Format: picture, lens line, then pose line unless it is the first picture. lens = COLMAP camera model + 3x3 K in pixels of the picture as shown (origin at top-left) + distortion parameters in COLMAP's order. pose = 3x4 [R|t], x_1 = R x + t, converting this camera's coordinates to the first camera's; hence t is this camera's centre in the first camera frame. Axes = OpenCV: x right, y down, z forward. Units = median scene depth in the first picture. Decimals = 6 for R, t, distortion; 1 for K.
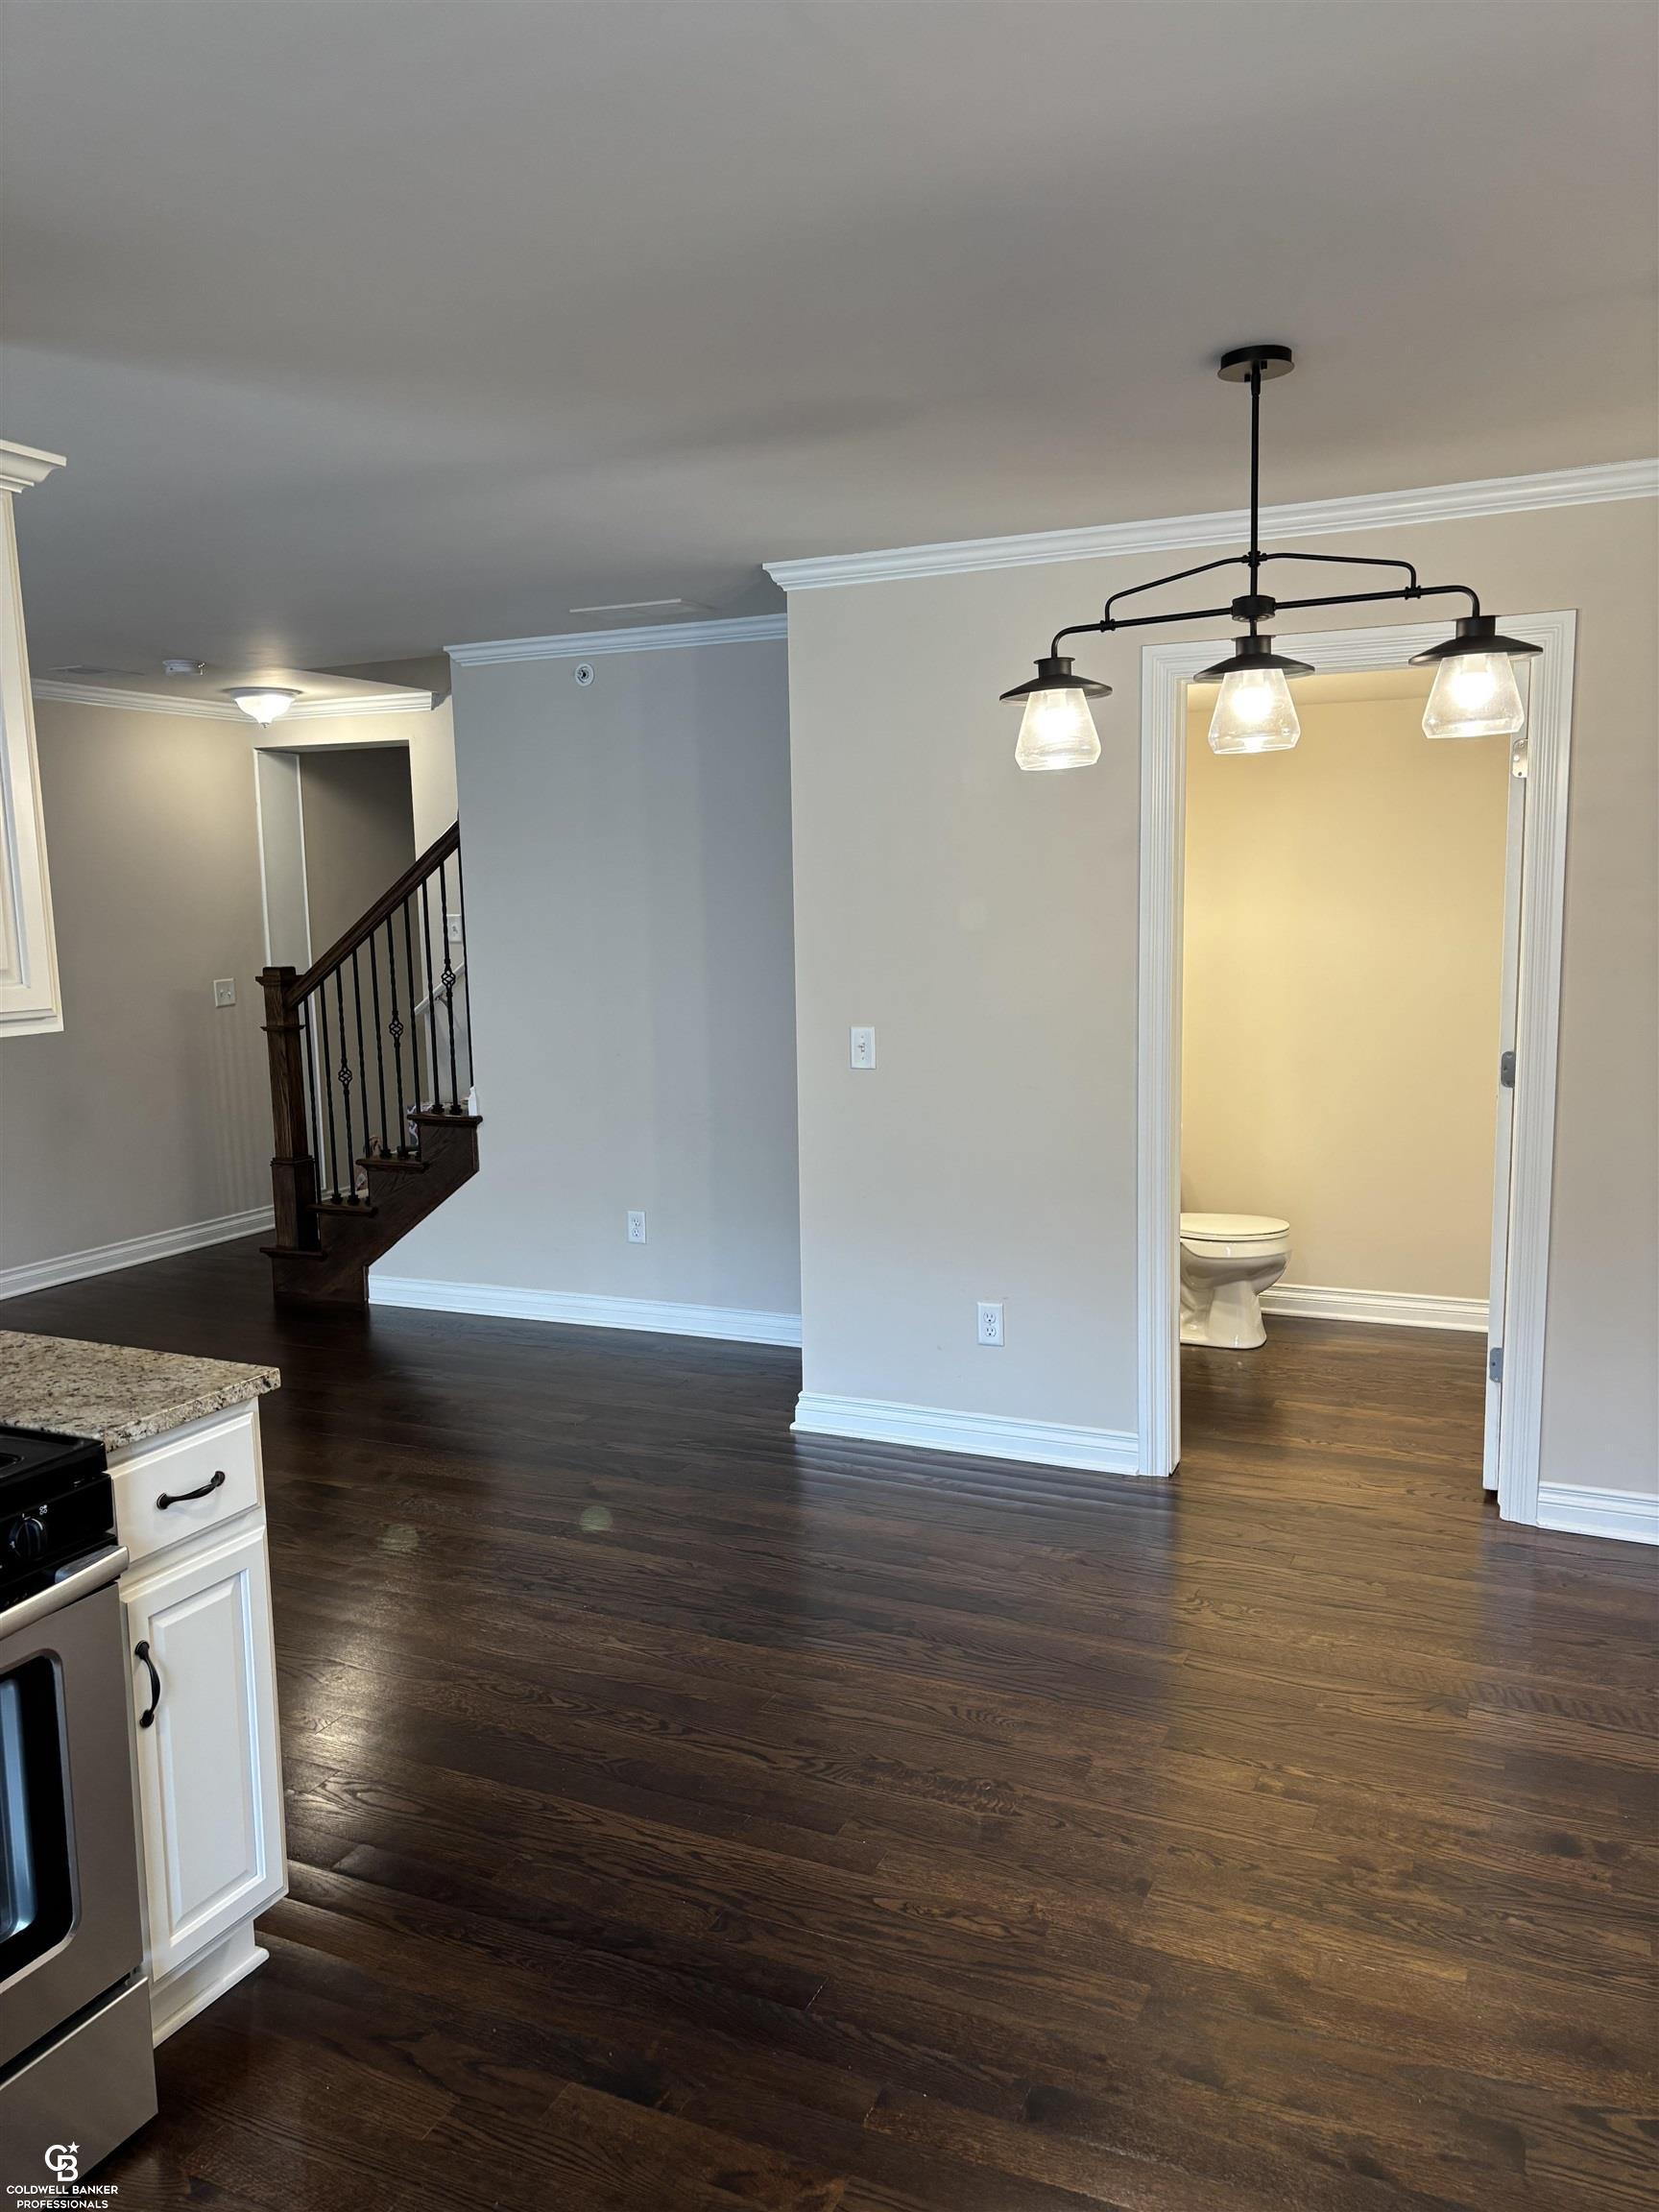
lens RADIAL K [[1665.0, 0, 829.0], [0, 1665.0, 1123.0], [0, 0, 1]] dist [0.031720, 0.003592]
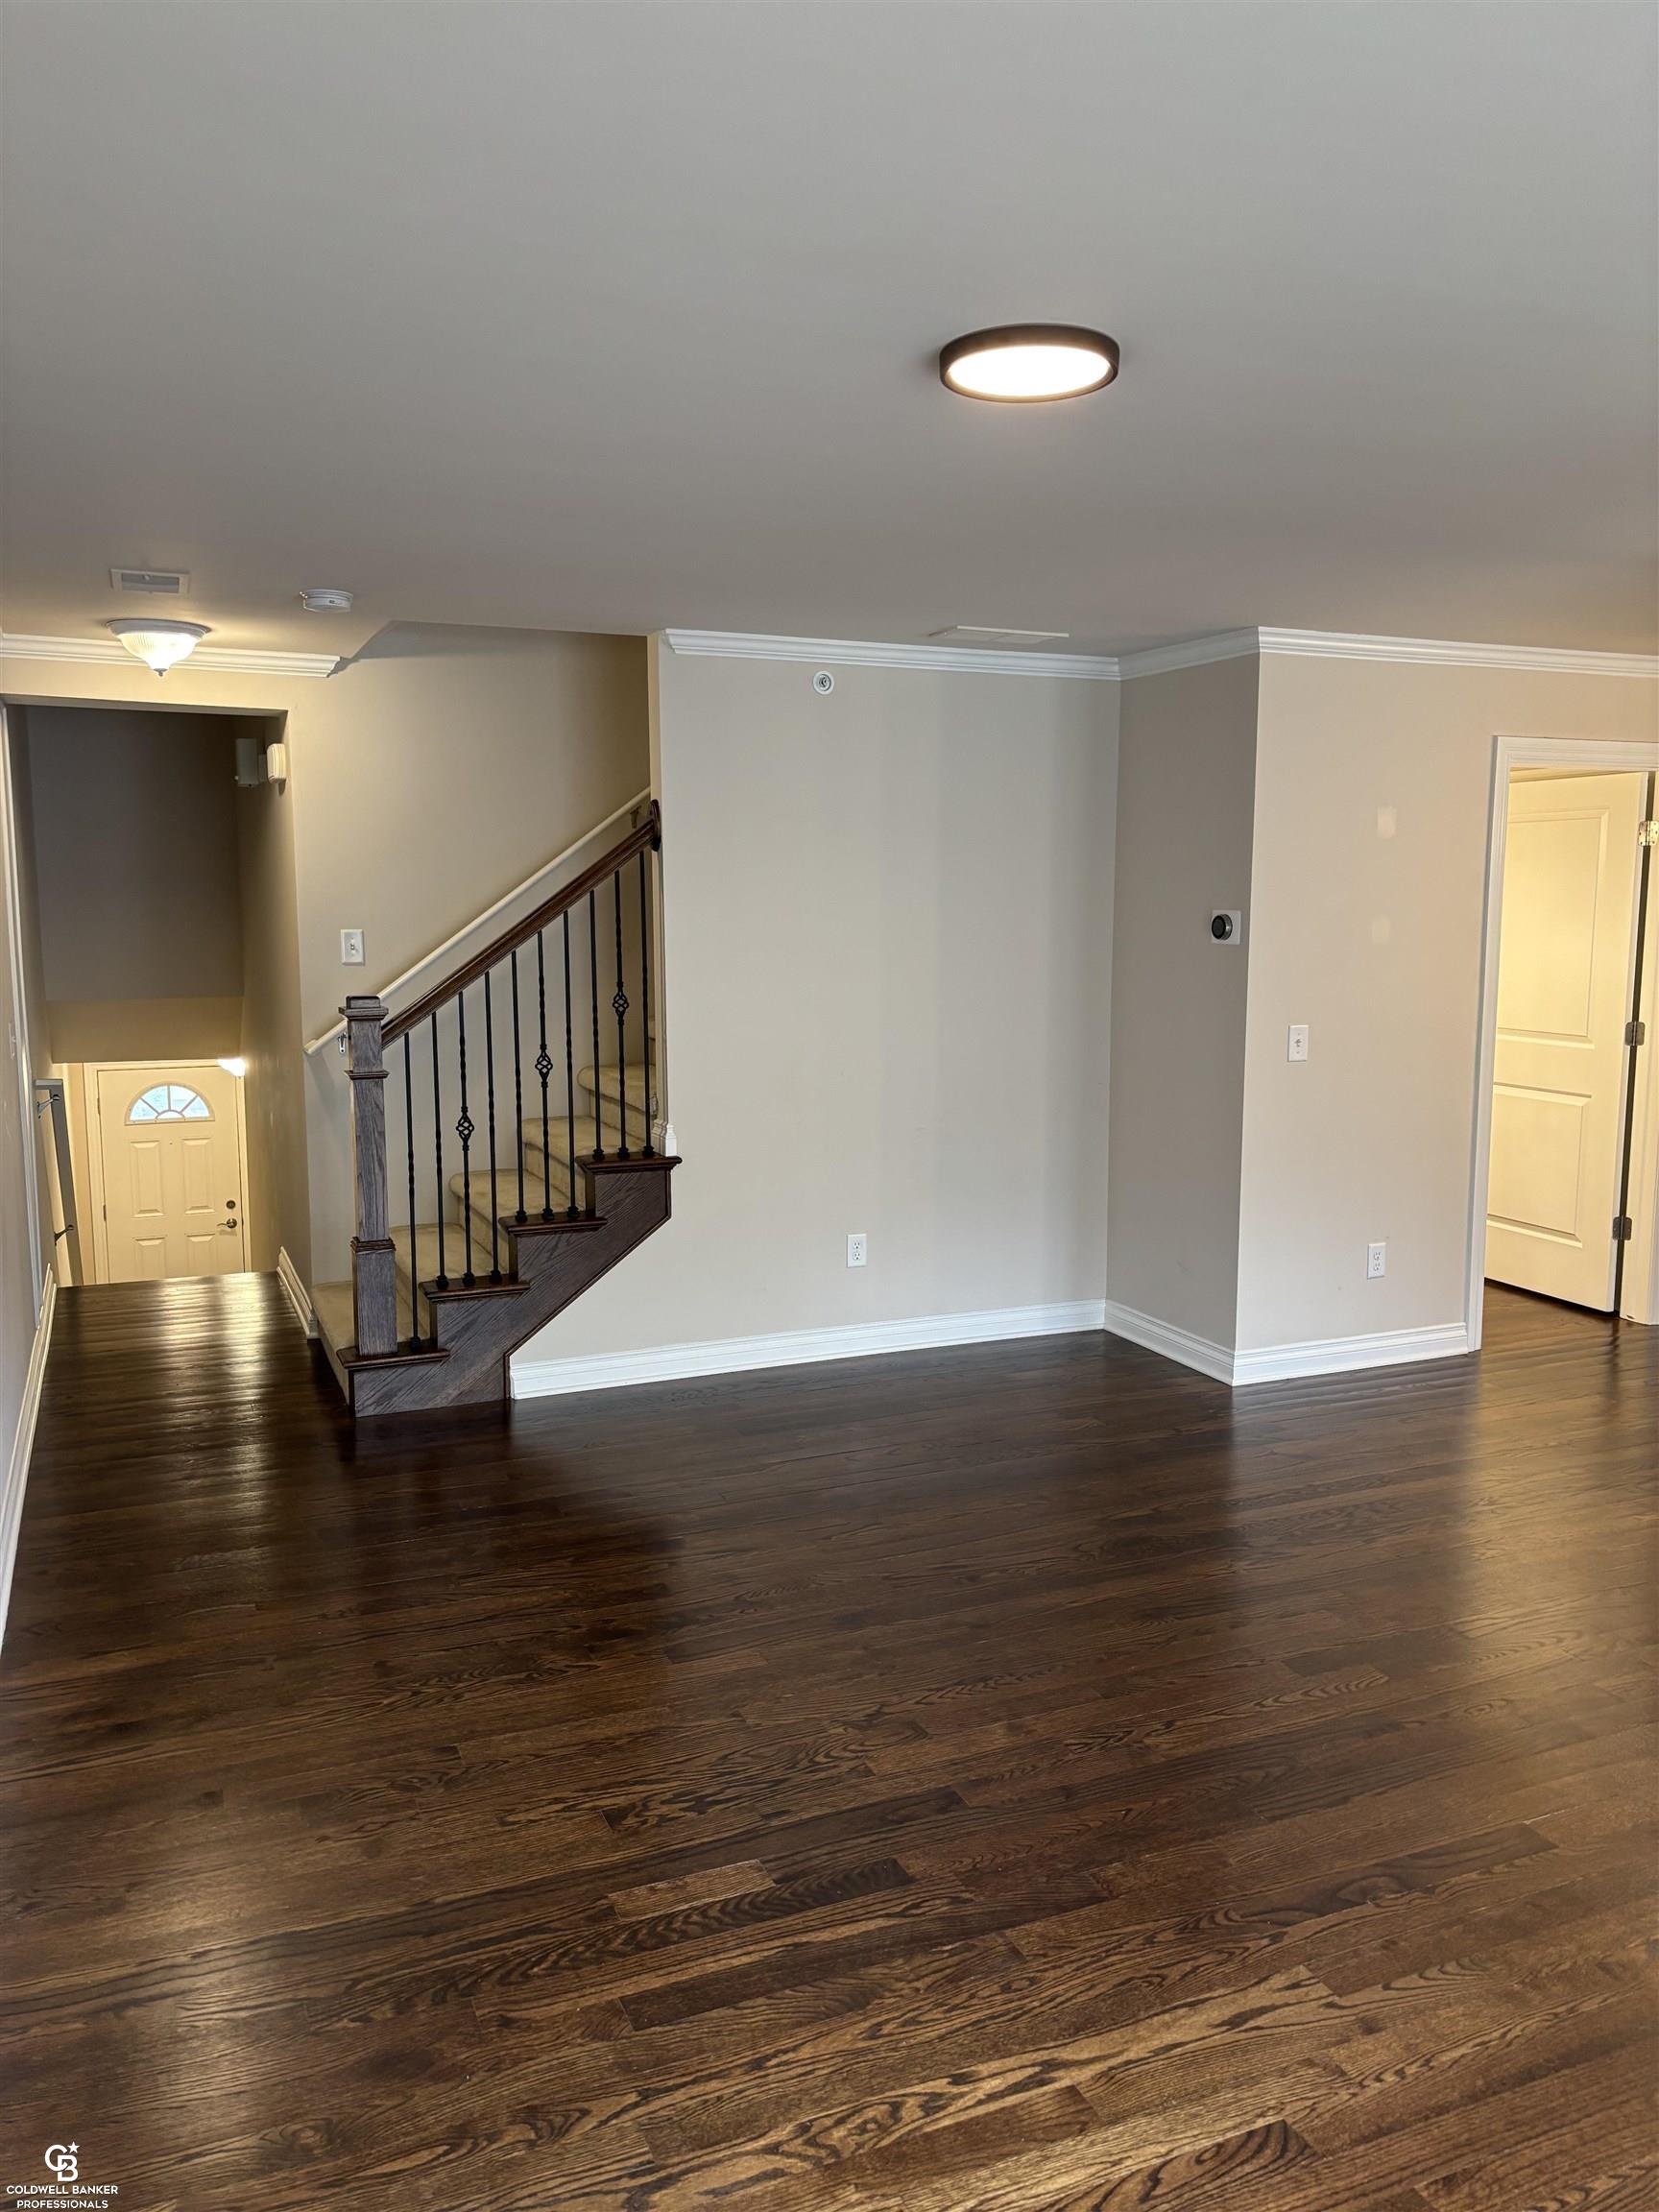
lens RADIAL K [[1628.7, 0, 821.4], [0, 1628.7, 1105.6], [0, 0, 1]] dist [0.068279, -0.078343]
pose [[0.669370, -0.072127, 0.739420, -0.830135], [0.092785, 0.995600, 0.013121, -0.036720], [-0.737113, 0.059825, 0.673117, 0.366792]]
